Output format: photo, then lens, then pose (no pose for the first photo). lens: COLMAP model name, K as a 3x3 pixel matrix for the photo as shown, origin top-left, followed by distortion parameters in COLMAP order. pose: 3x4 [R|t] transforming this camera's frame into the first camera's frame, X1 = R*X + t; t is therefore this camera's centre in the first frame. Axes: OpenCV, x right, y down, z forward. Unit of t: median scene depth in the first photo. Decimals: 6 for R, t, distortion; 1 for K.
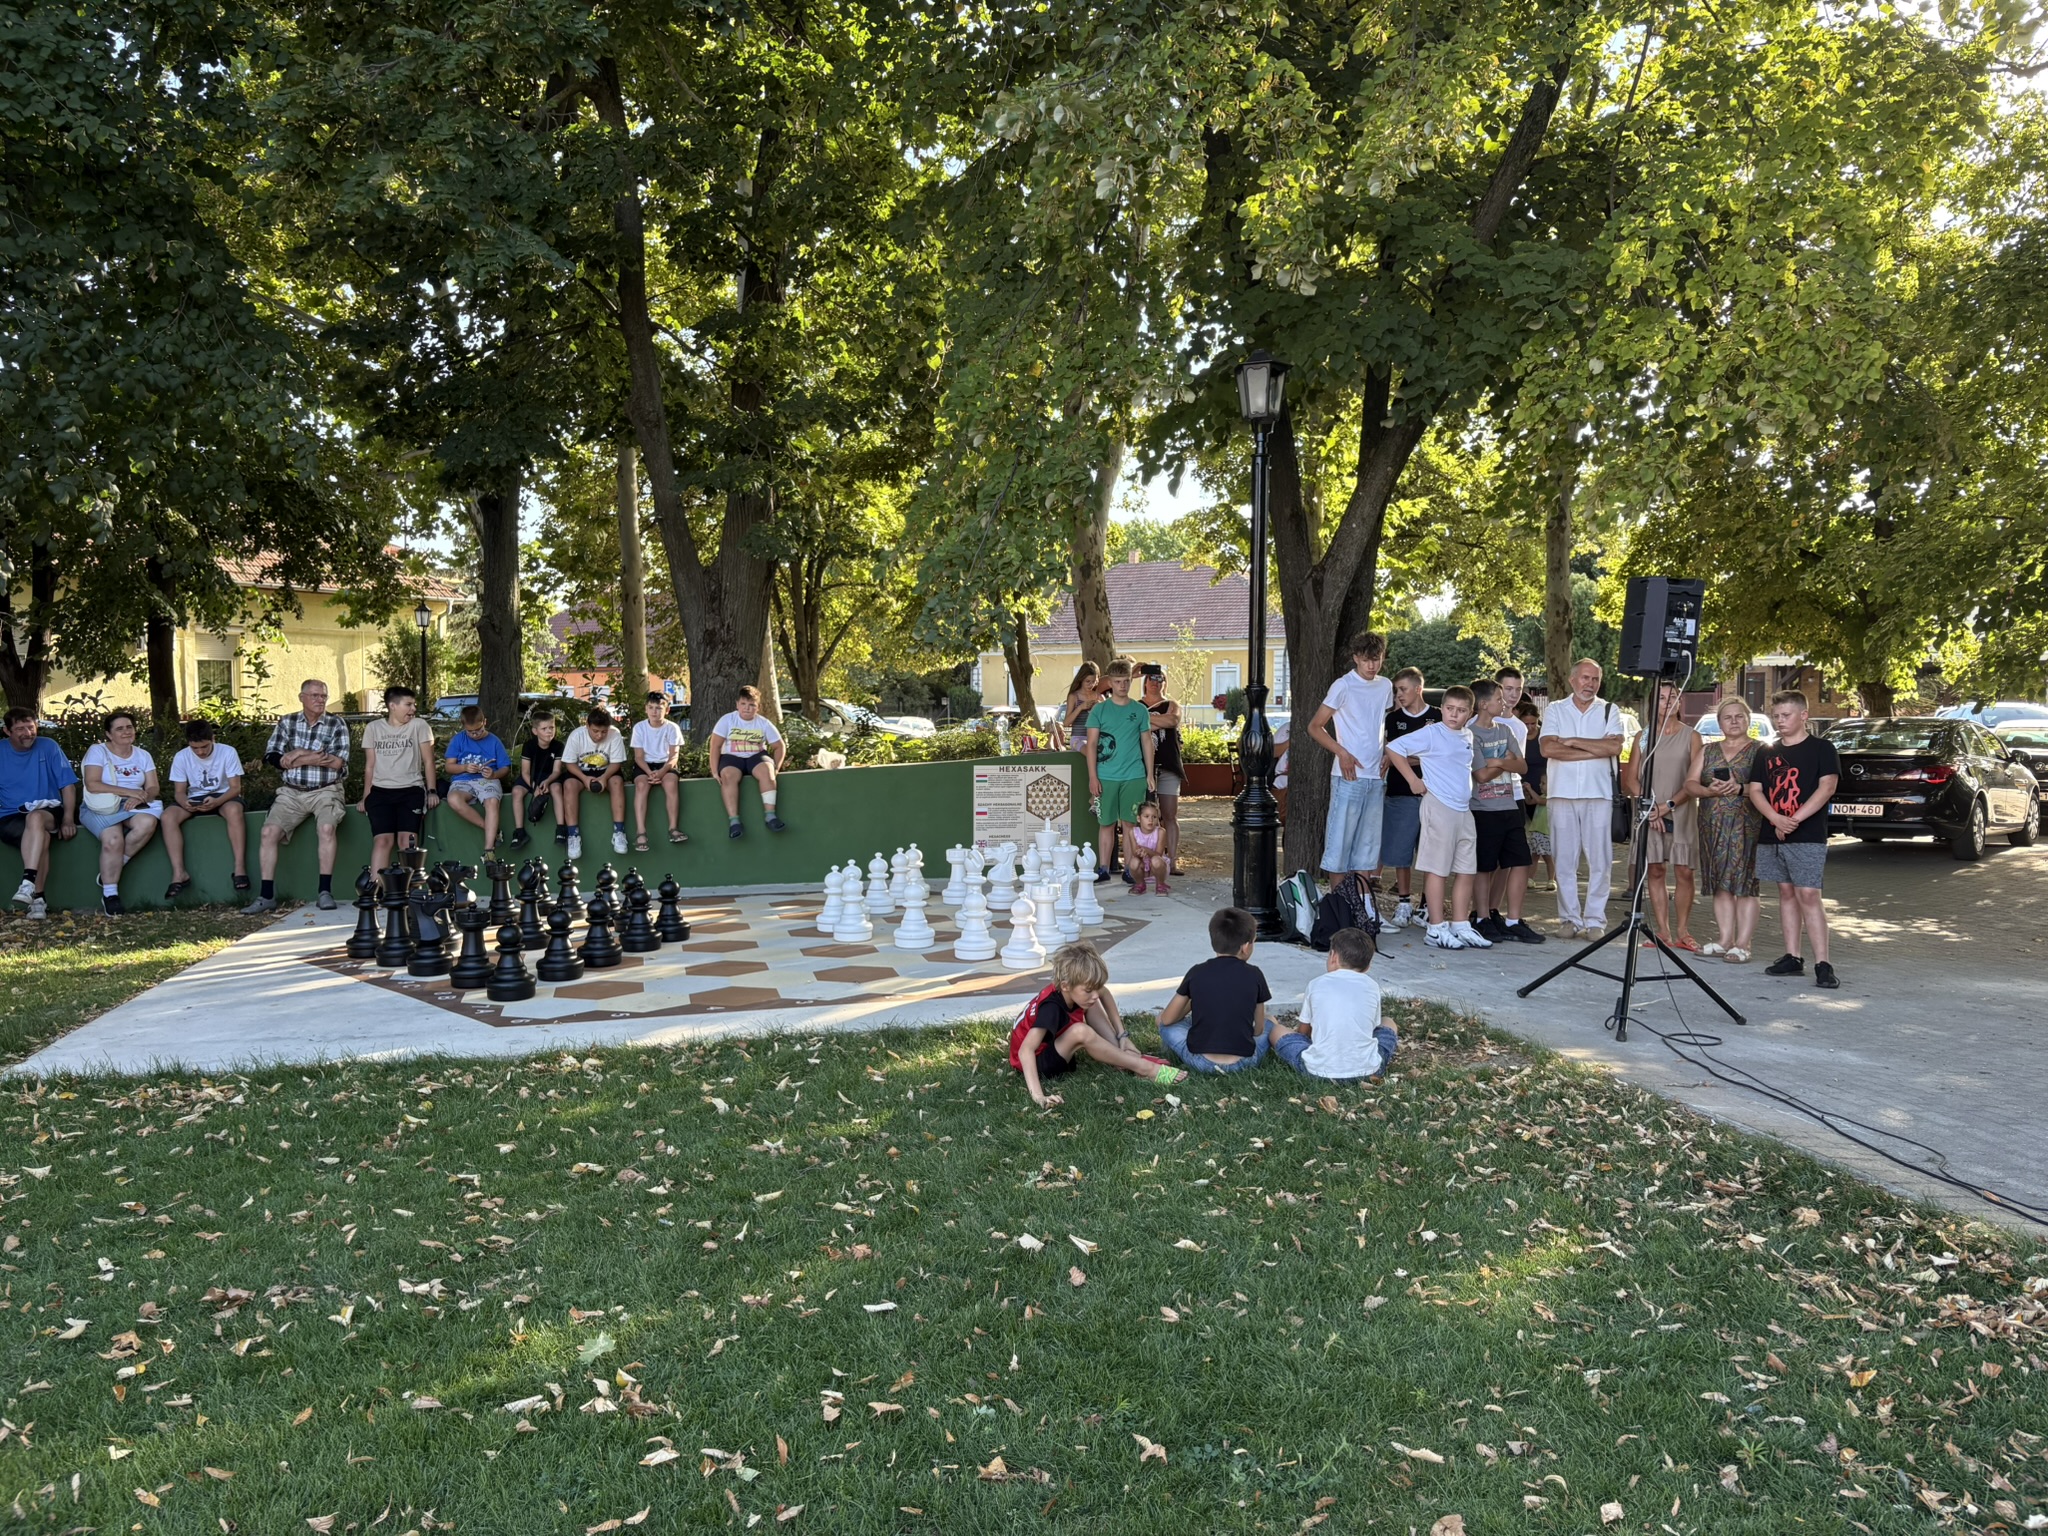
lens RADIAL K [[1537.4, 0, 1017.1], [0, 1537.4, 771.2], [0, 0, 1]] dist [0.020648, -0.020548]
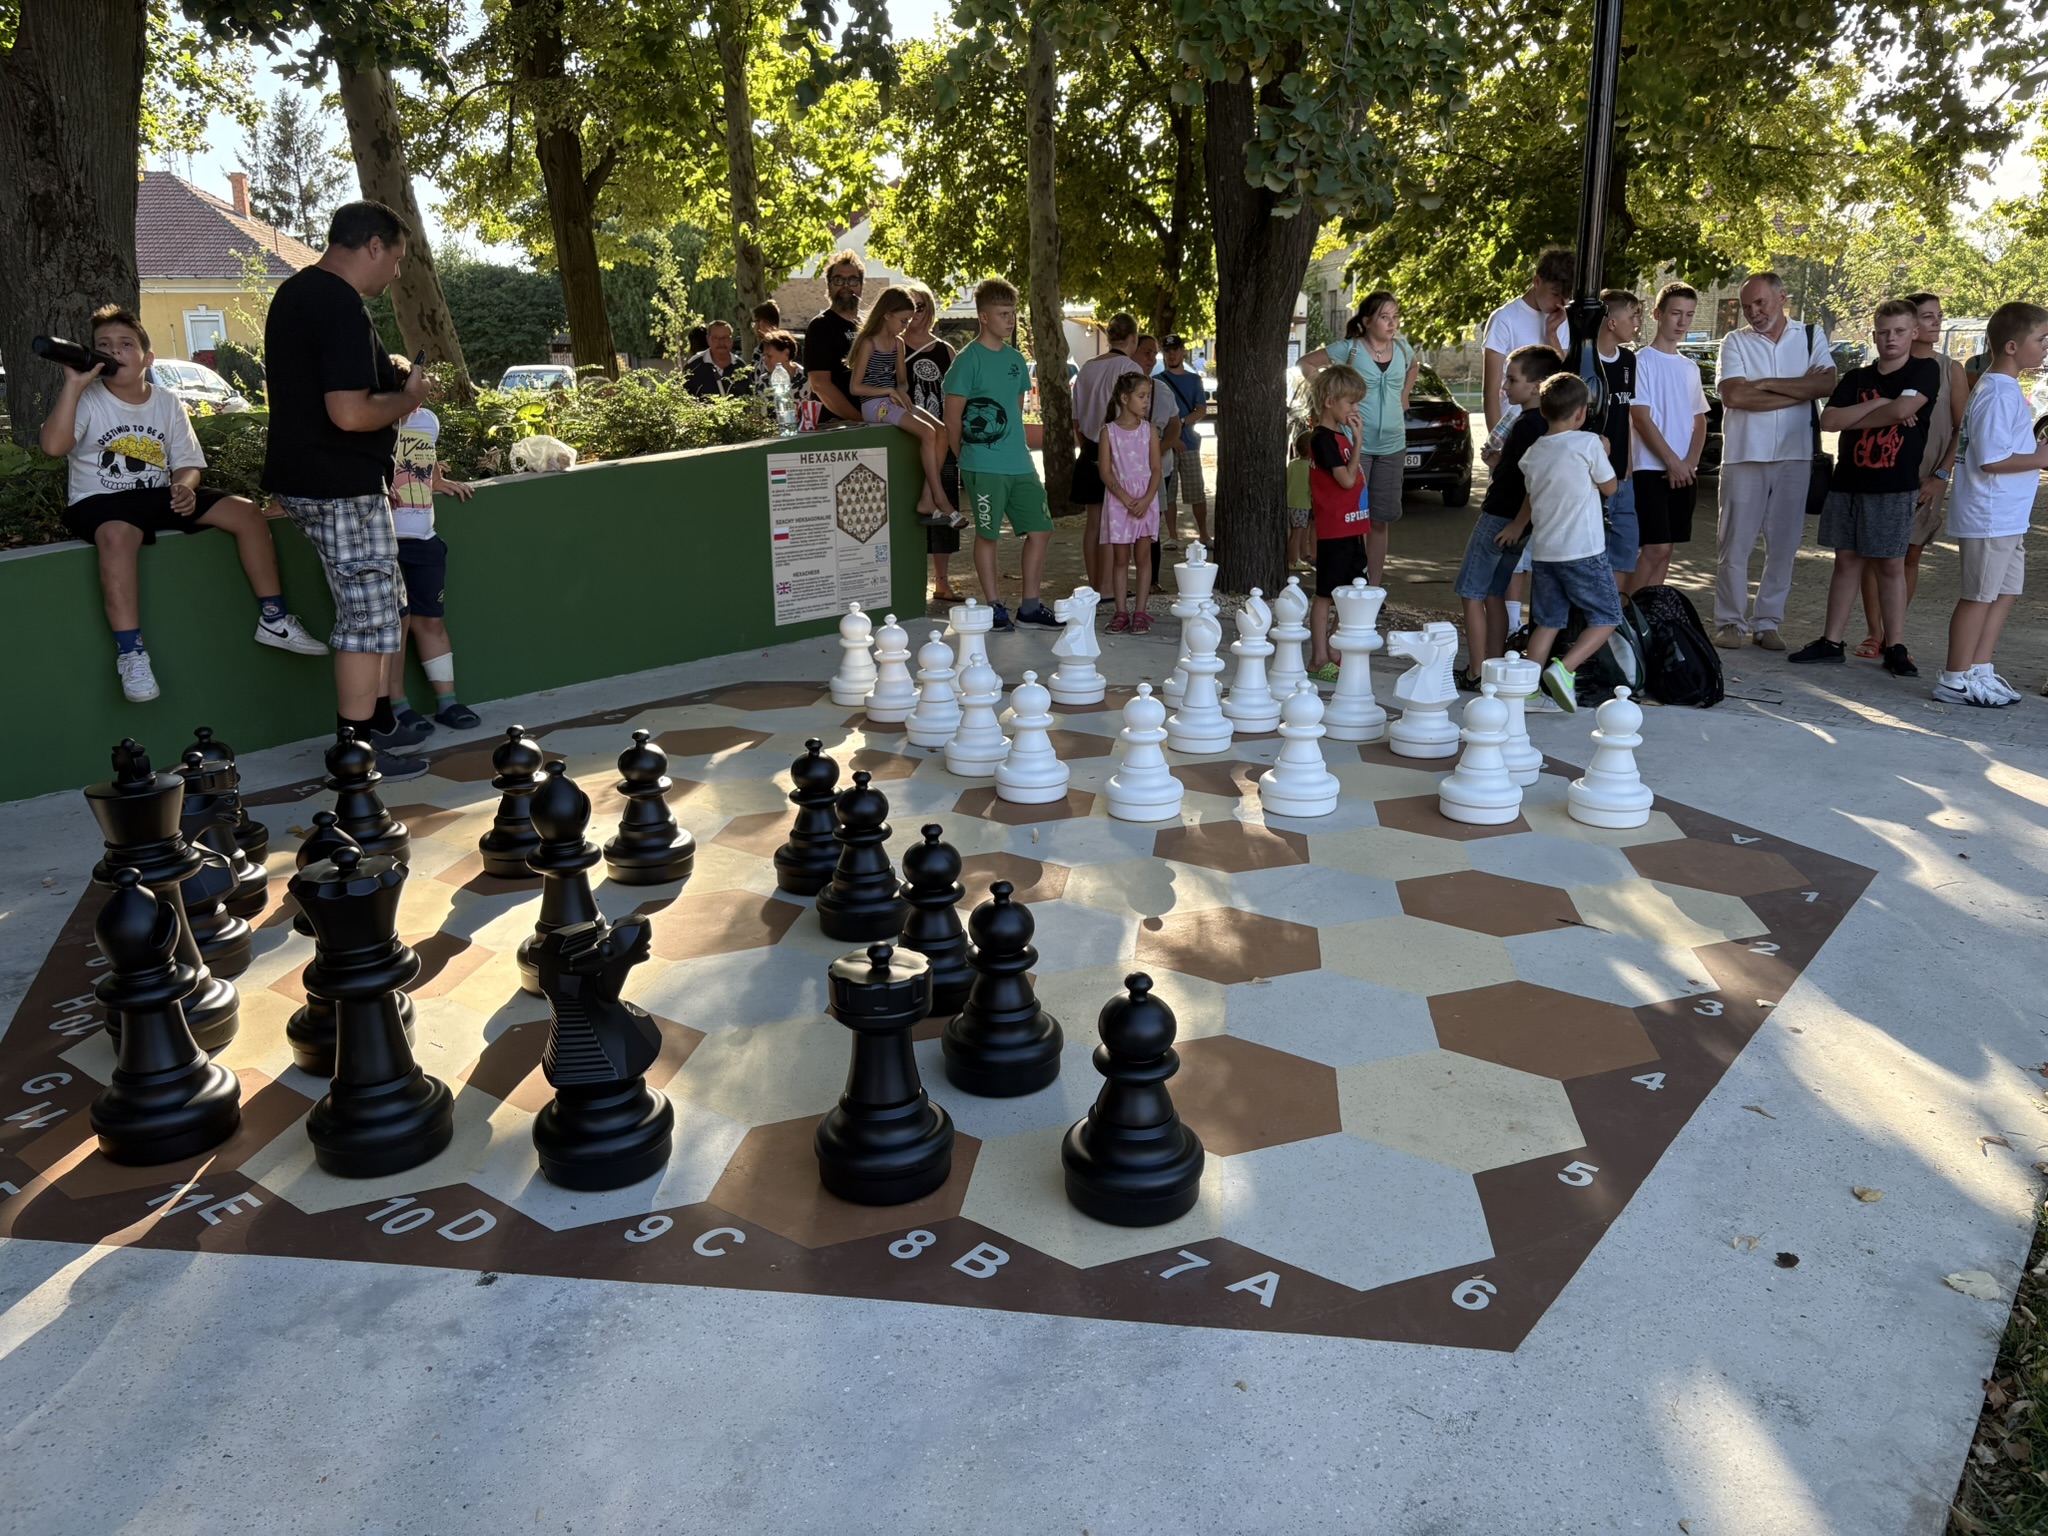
lens RADIAL K [[1537.7, 0, 1027.1], [0, 1537.7, 778.2], [0, 0, 1]] dist [0.040157, -0.057791]
pose [[0.783585, -0.169689, 0.597663, -0.943703], [0.036038, 0.972773, 0.228941, -0.042862], [-0.620239, -0.157856, 0.768365, 1.322437]]
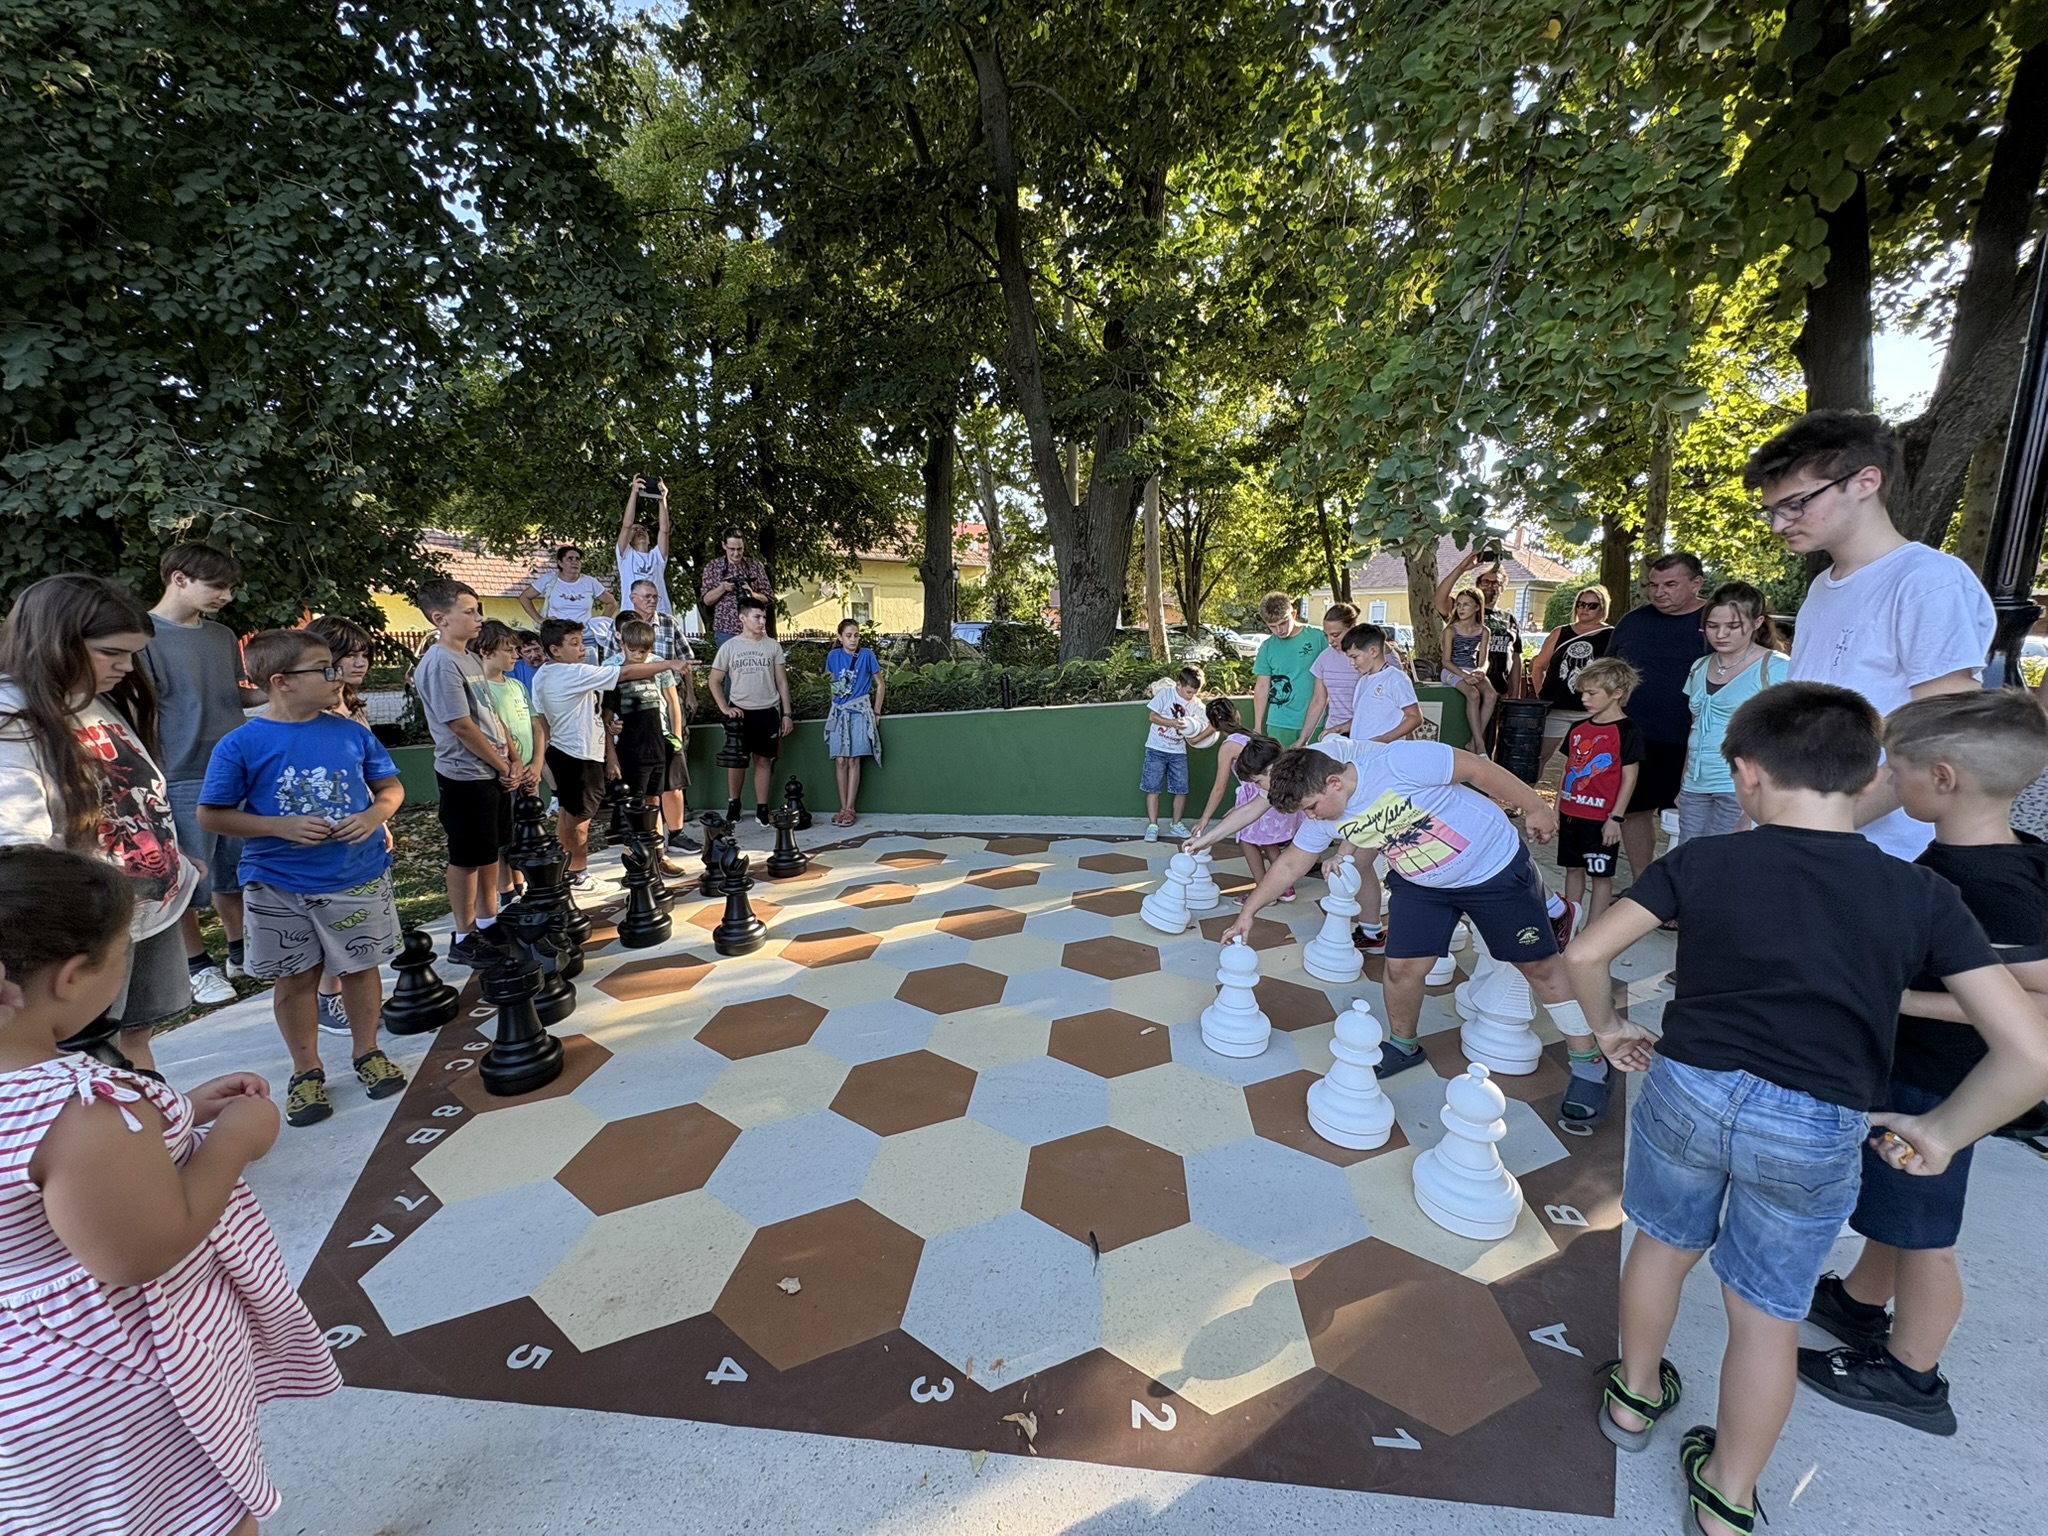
lens RADIAL K [[814.1, 0, 1026.4], [0, 814.1, 765.0], [0, 0, 1]] dist [-0.000803, 0.000165]
pose [[0.939876, 0.058017, -0.336553, -0.083471], [-0.015295, 0.991627, 0.128230, -0.072019], [0.341174, -0.115373, 0.932893, 1.388941]]
